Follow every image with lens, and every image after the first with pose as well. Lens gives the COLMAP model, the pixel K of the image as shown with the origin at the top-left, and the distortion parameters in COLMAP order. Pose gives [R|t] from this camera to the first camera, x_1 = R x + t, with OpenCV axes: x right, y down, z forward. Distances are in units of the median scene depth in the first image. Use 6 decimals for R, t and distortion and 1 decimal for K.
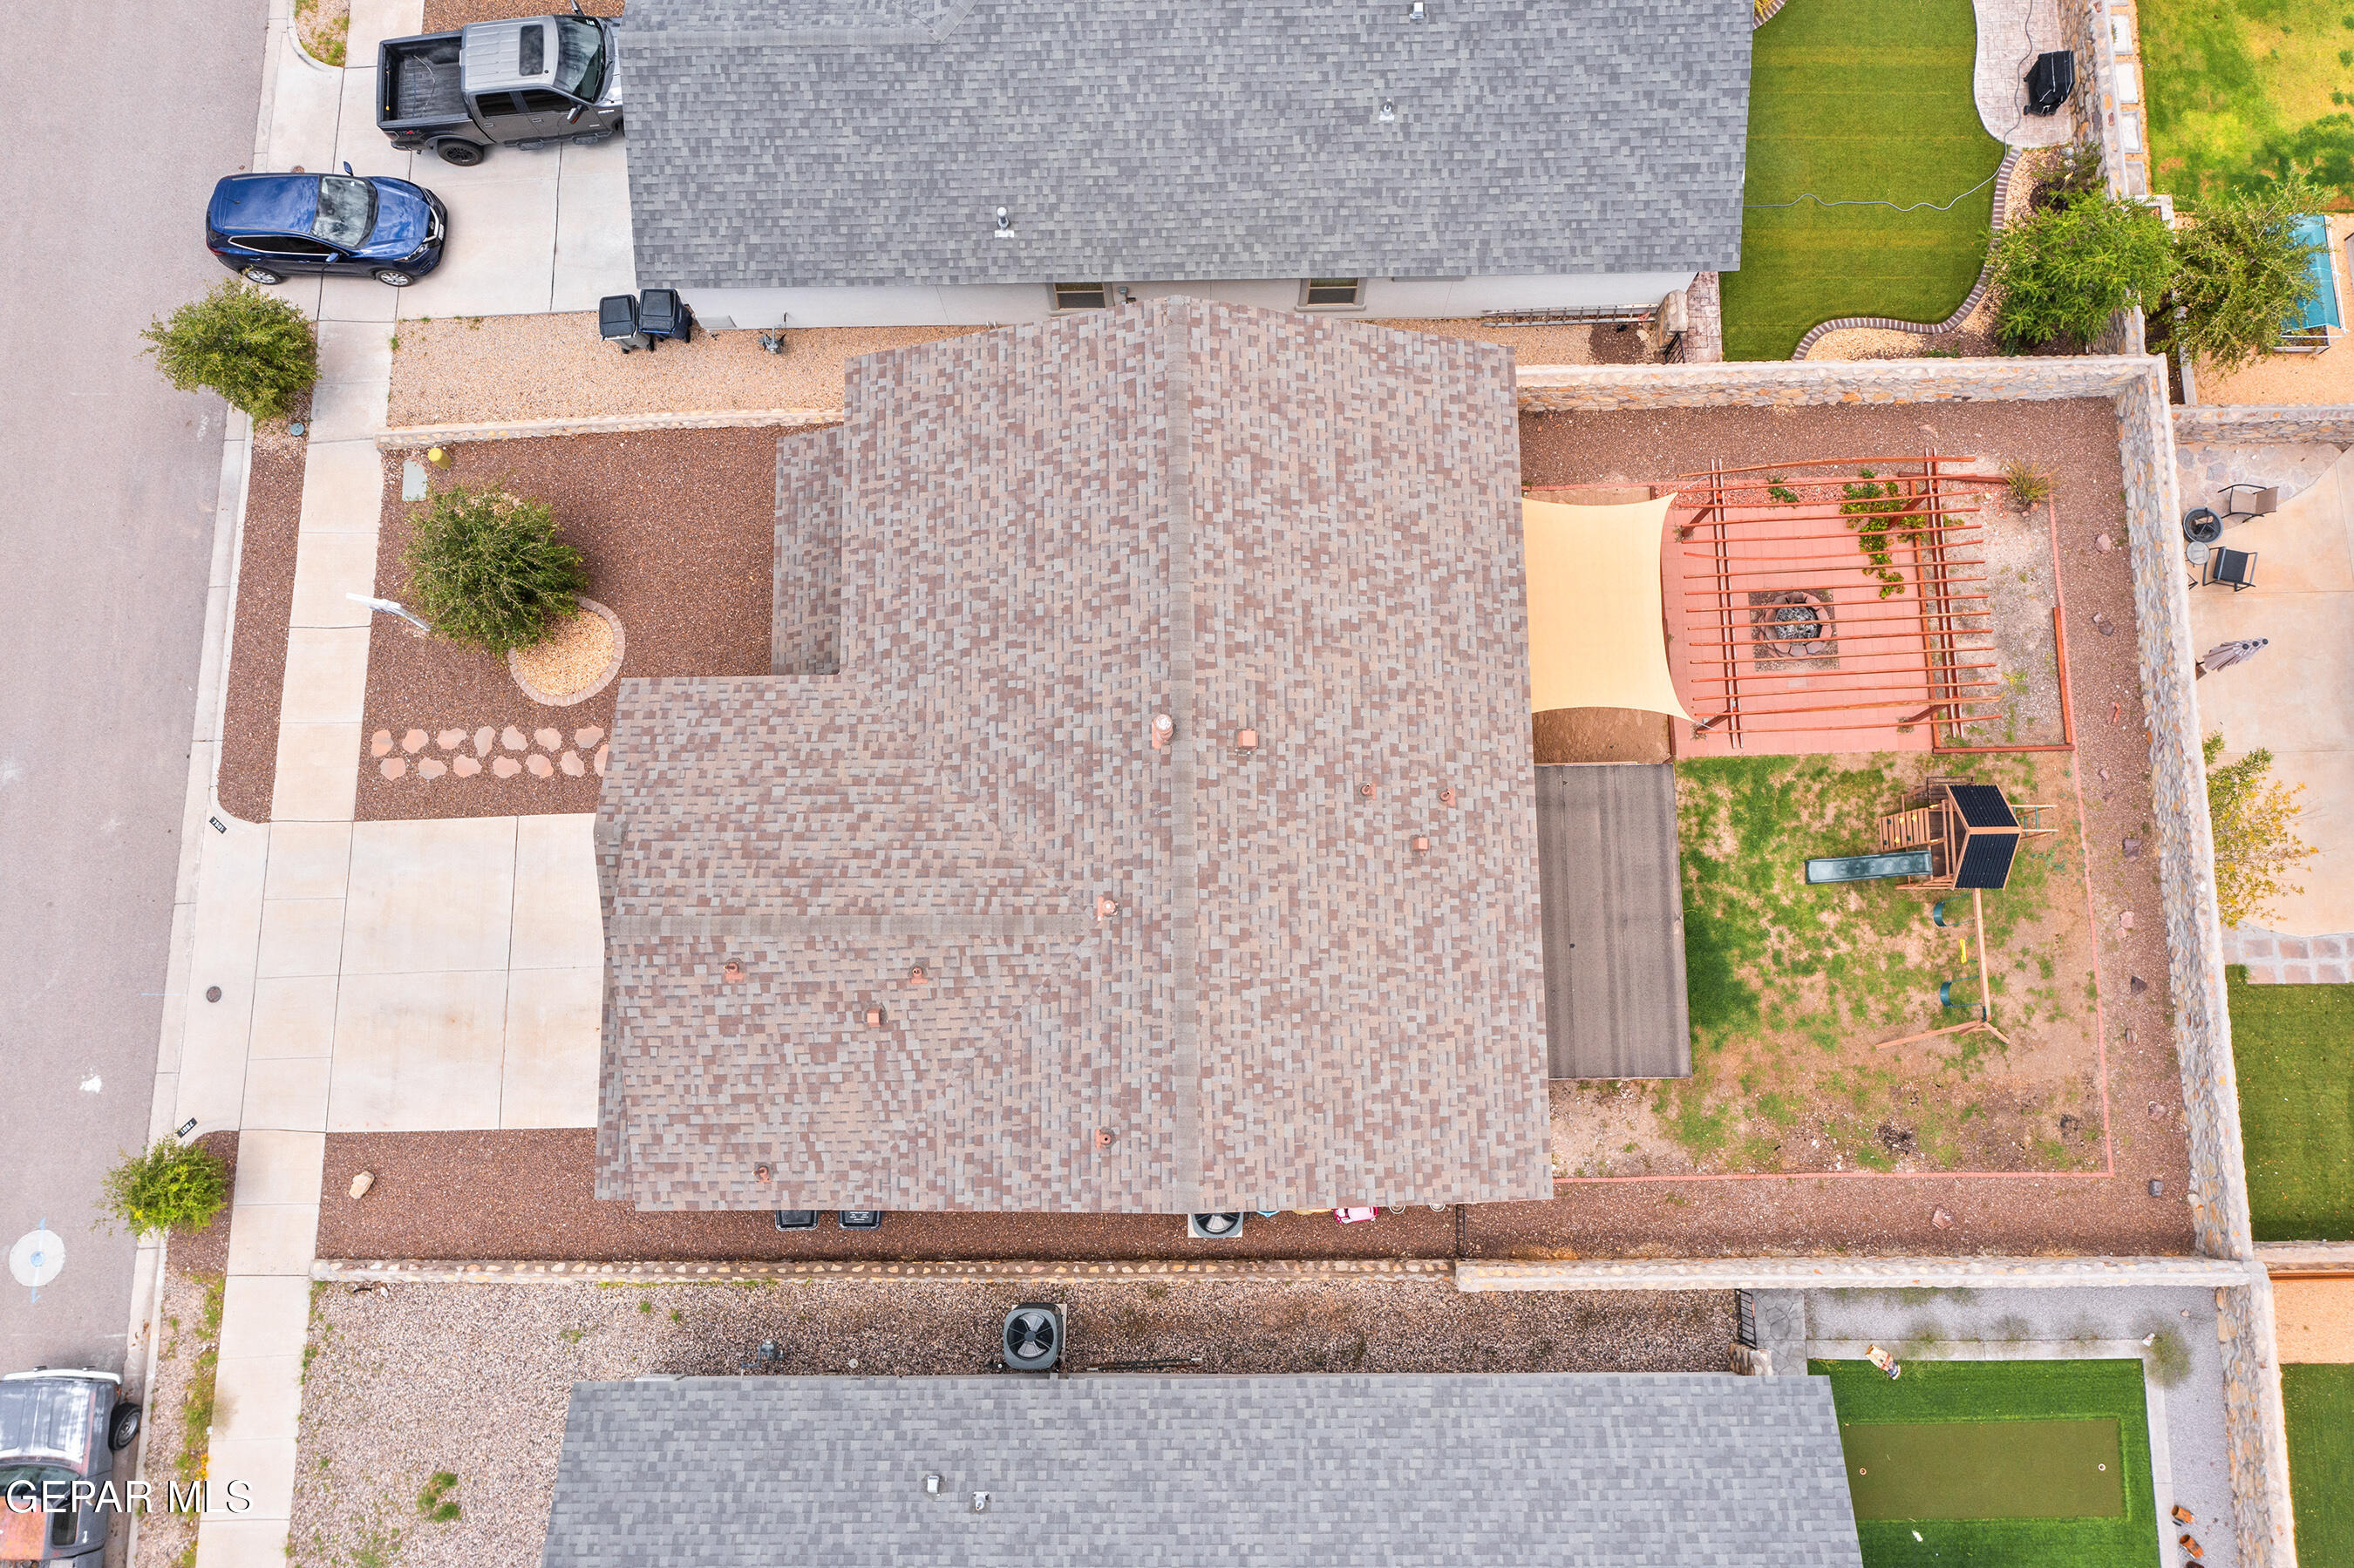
lens RADIAL K [[1864.1, 0, 1186.9], [0, 1864.1, 759.8], [0, 0, 1]] dist [-0.007612, 0.014497]
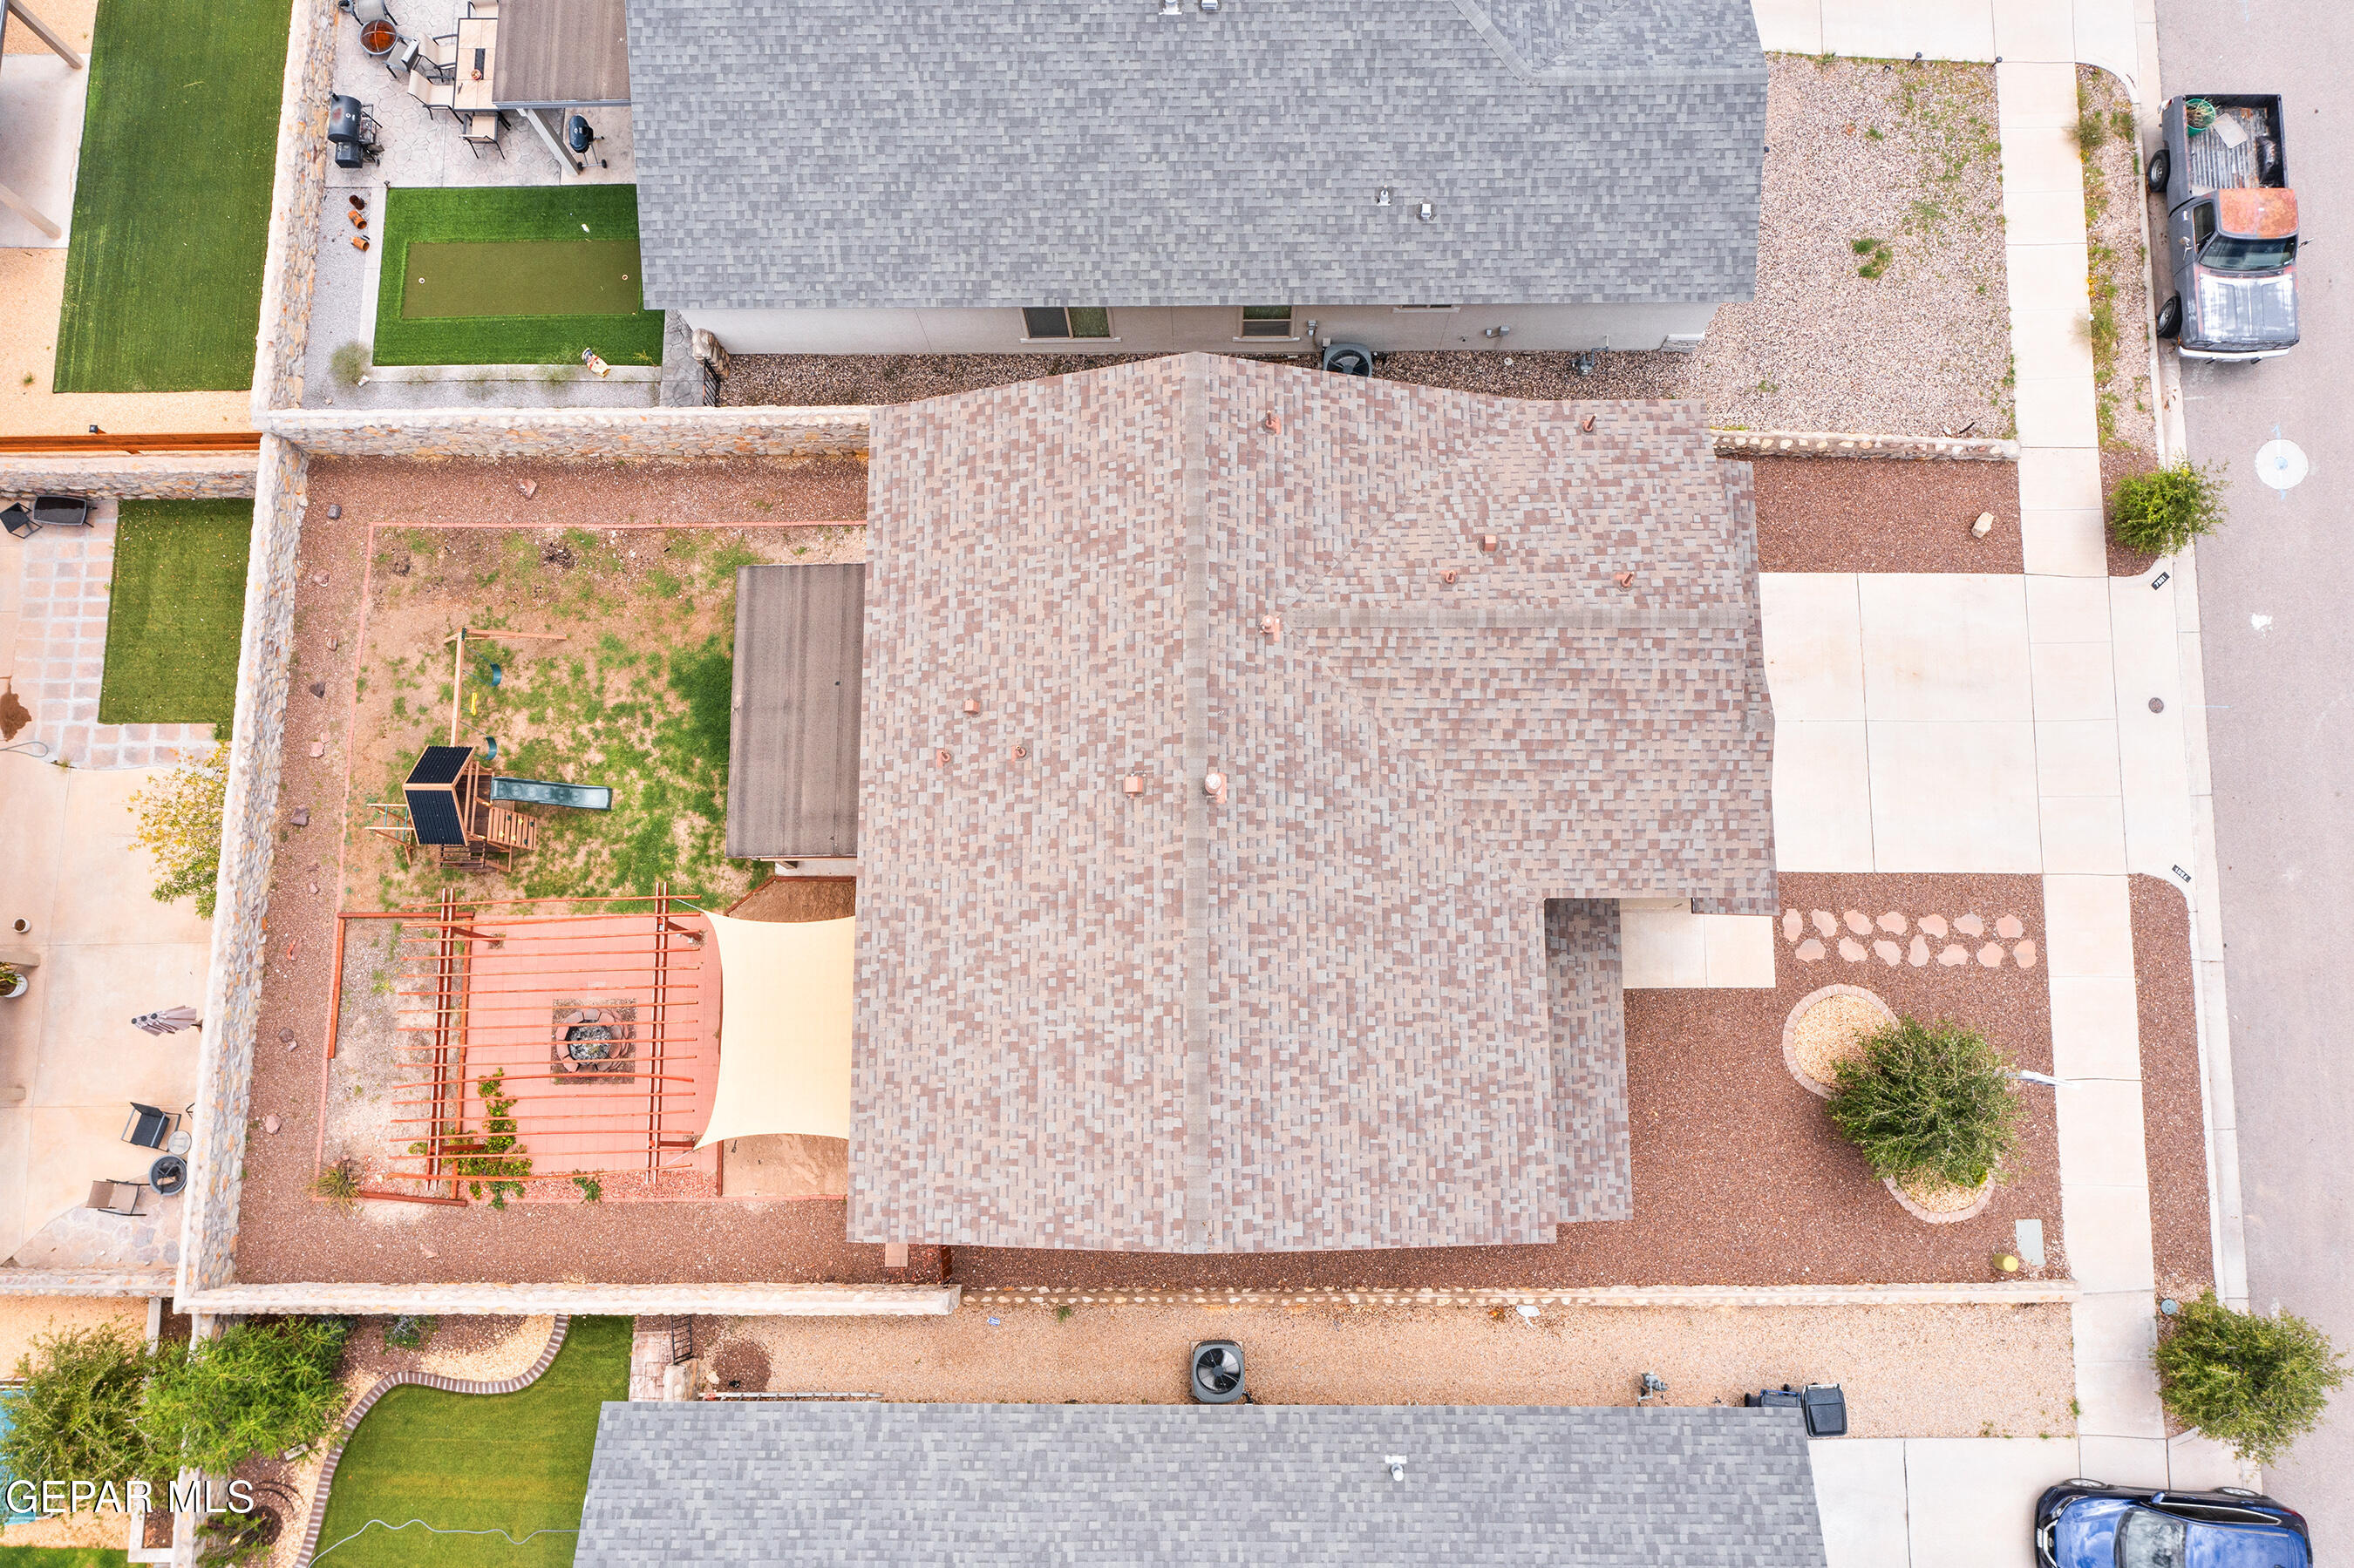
lens RADIAL K [[1864.1, 0, 1168.8], [0, 1864.1, 773.9], [0, 0, 1]] dist [-0.007612, 0.014497]
pose [[-0.999054, -0.005116, 0.043178, -0.024610], [0.019507, -0.940244, 0.339942, -0.278716], [0.038859, 0.340462, 0.939455, 0.029263]]
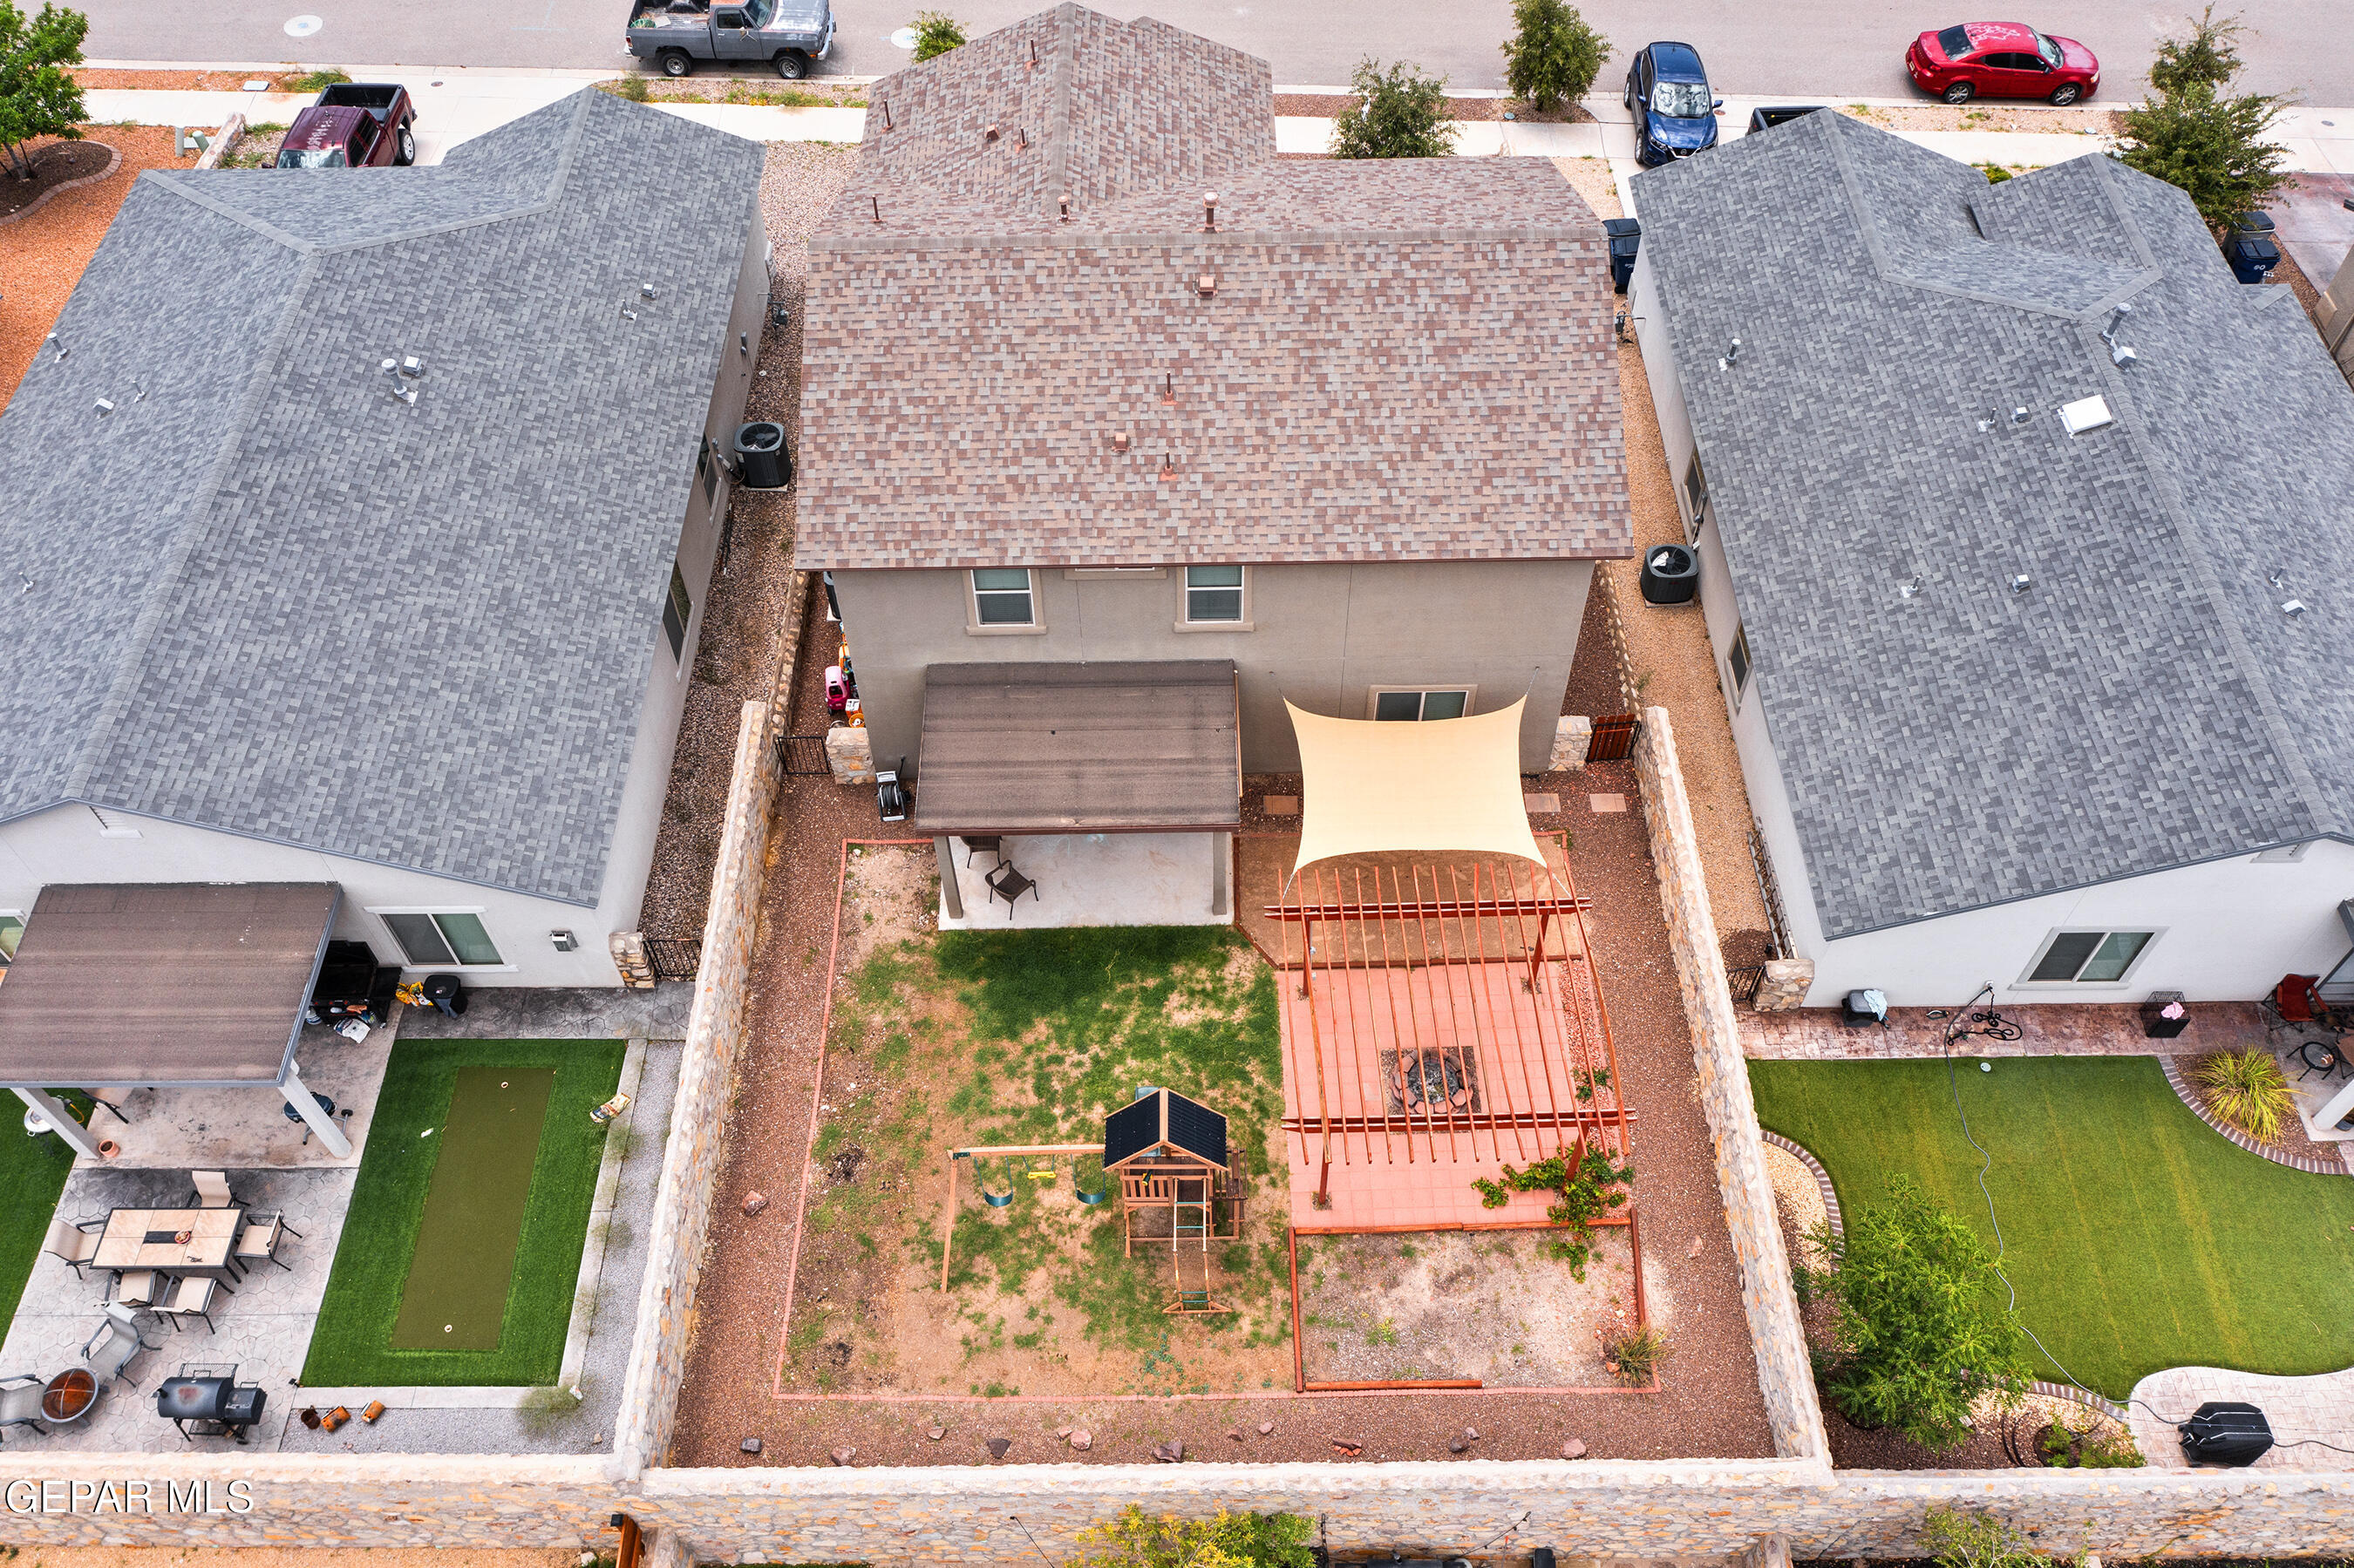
lens RADIAL K [[1860.7, 0, 1183.5], [0, 1860.7, 786.2], [0, 0, 1]] dist [-0.008437, 0.014759]
pose [[-0.002106, 0.802883, -0.596132, 0.758136], [-0.983091, 0.107494, 0.148250, -0.105138], [0.183108, 0.586364, 0.789081, 0.219111]]
